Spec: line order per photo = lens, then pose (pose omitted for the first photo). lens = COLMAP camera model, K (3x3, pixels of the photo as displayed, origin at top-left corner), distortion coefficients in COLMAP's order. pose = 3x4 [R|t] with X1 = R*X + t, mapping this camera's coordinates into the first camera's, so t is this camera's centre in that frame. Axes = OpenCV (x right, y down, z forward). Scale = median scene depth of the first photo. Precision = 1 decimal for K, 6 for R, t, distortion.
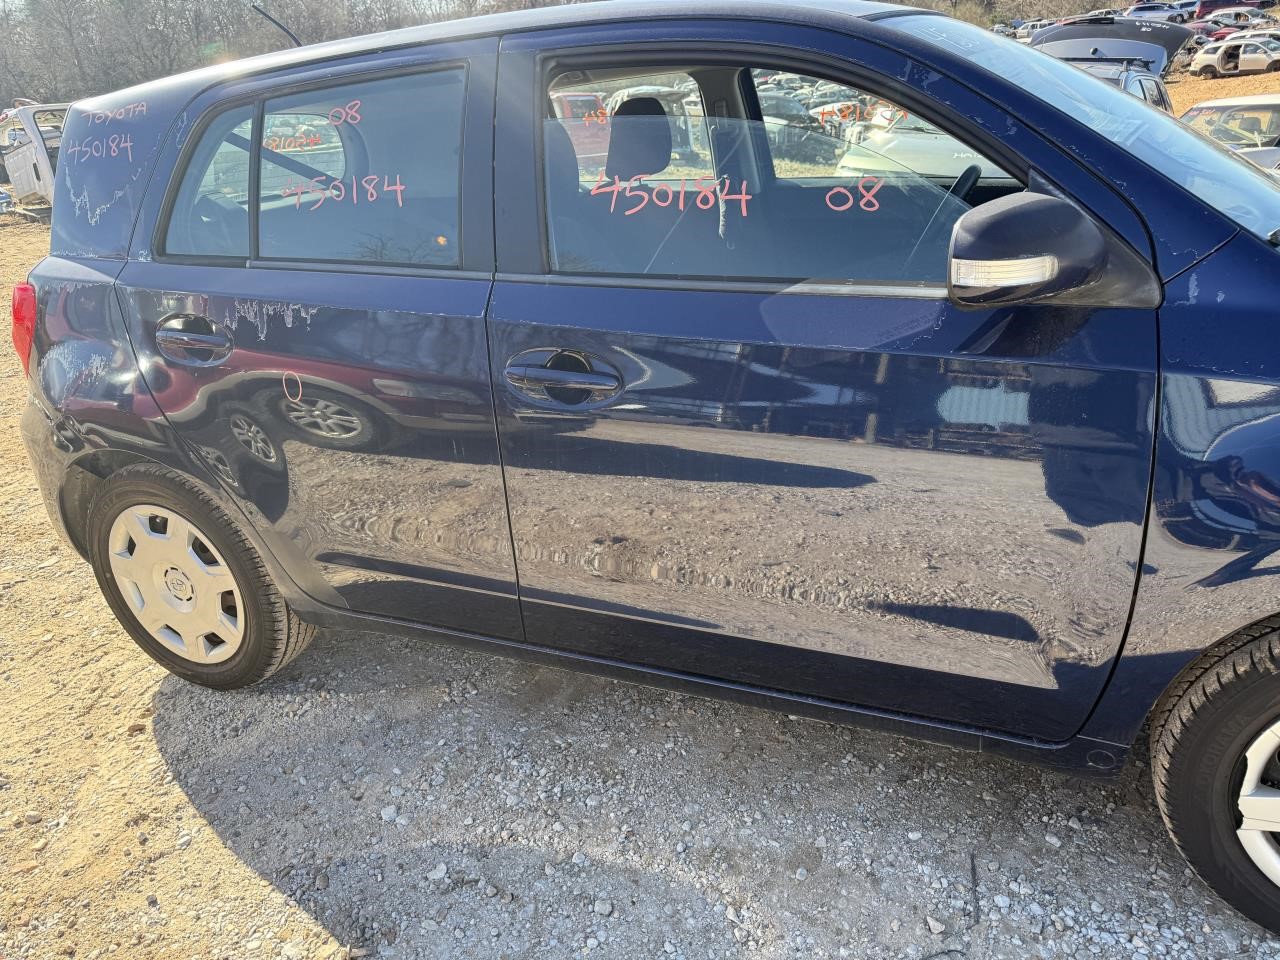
lens RADIAL K [[900.0, 0, 686.8], [0, 900.0, 480.4], [0, 0, 1]] dist [0.029687, -0.024684]
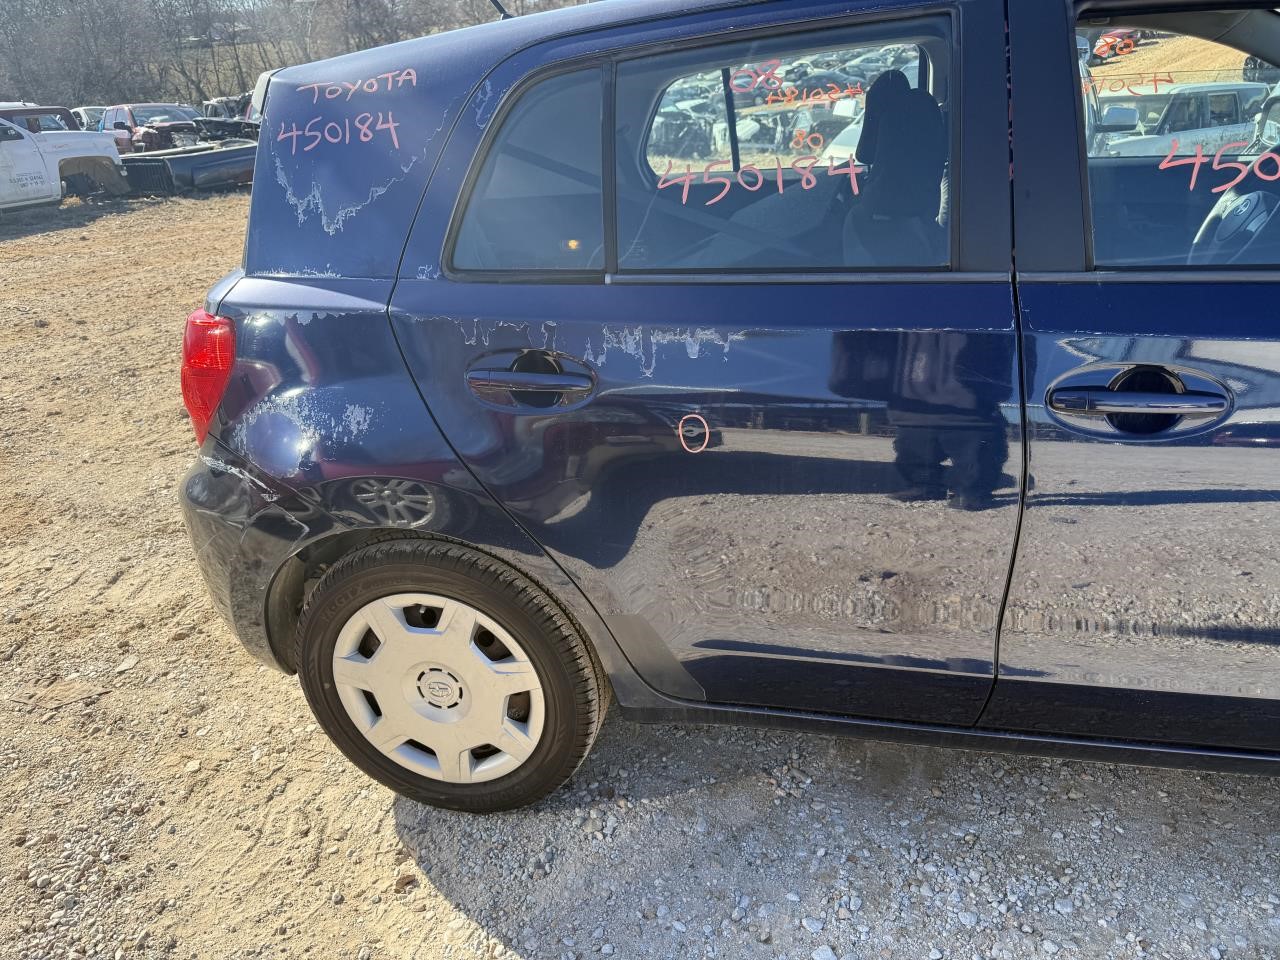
lens RADIAL K [[883.0, 0, 640.0], [0, 883.0, 480.0], [0, 0, 1]] dist [0.077416, -0.110241]
pose [[0.985531, -0.072539, 0.153187, -0.651230], [0.072065, 0.997362, 0.008649, -0.079128], [-0.153411, 0.002516, 0.988159, 0.276256]]
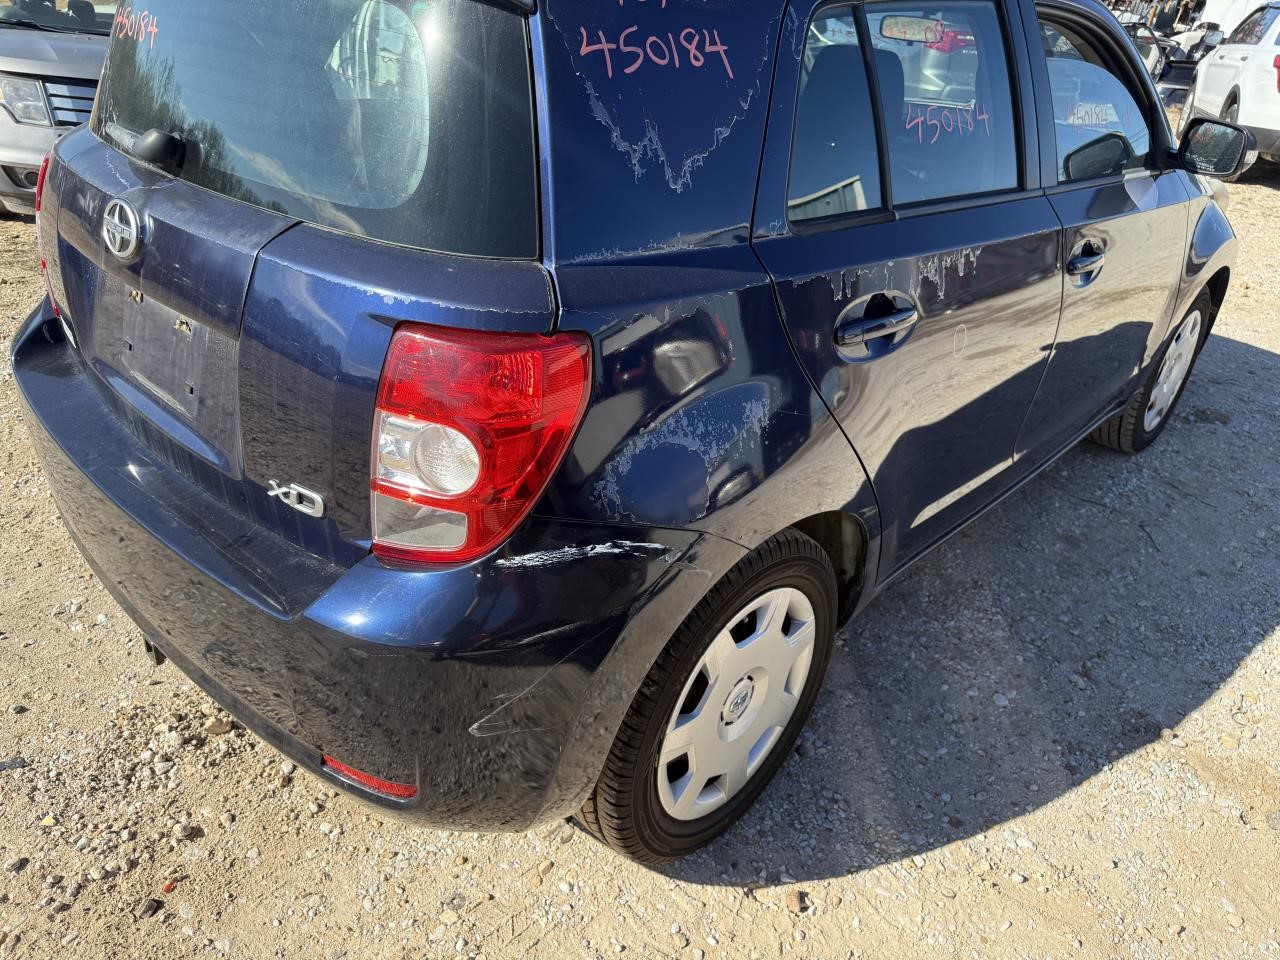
lens RADIAL K [[883.0, 0, 640.0], [0, 883.0, 480.0], [0, 0, 1]] dist [0.077416, -0.110241]
pose [[0.344937, -0.357417, 0.867913, -1.495475], [0.286986, 0.920542, 0.265032, -0.331626], [-0.893676, 0.157660, 0.420102, 1.004256]]
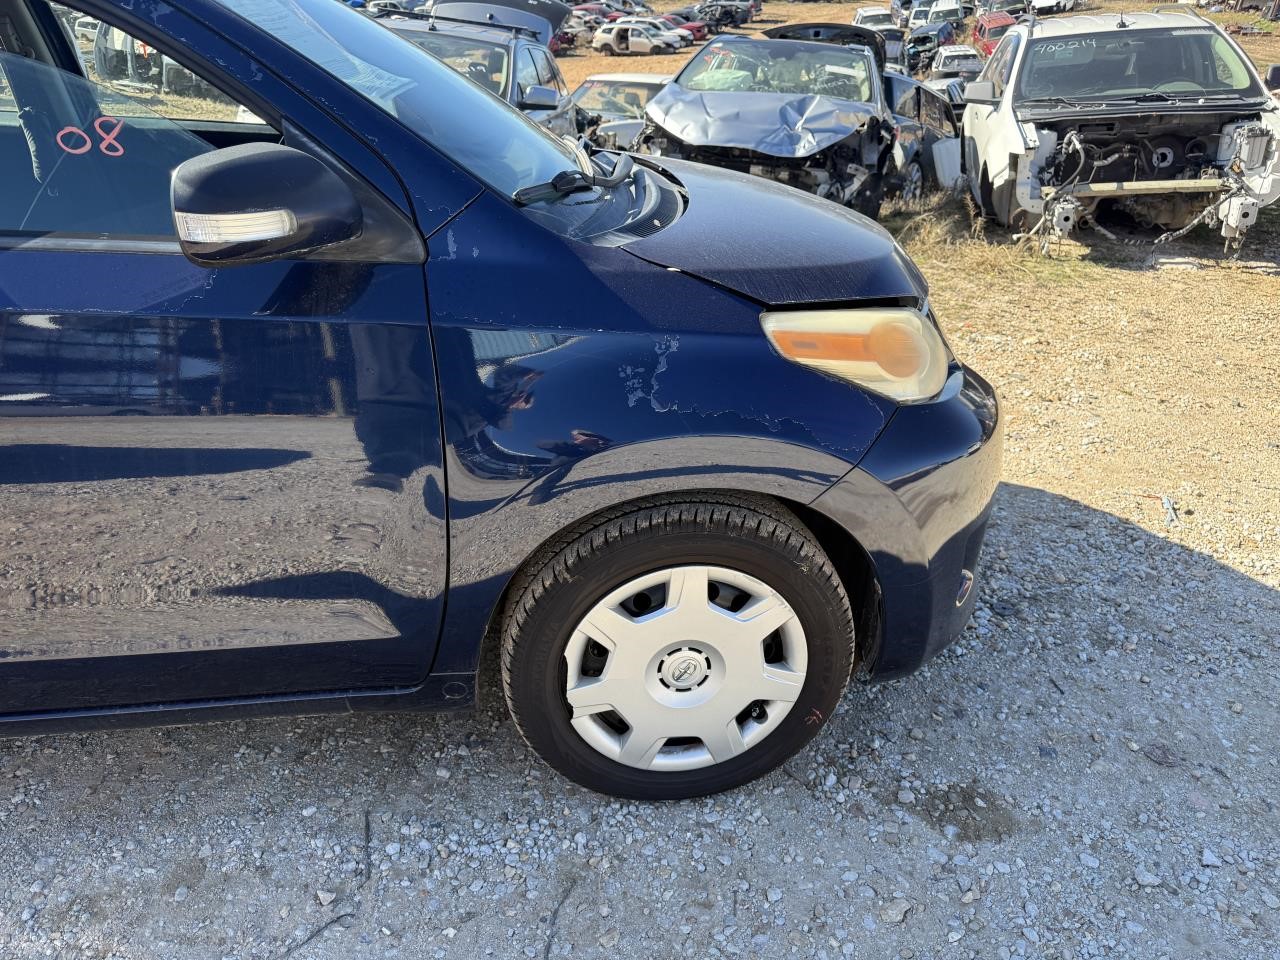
lens RADIAL K [[887.9, 0, 640.6], [0, 887.9, 470.0], [0, 0, 1]] dist [0.057620, -0.043404]
pose [[0.864827, -0.135028, 0.483572, 0.138992], [0.117110, 0.990841, 0.067233, 0.005289], [-0.488221, -0.001513, 0.872719, -0.017500]]
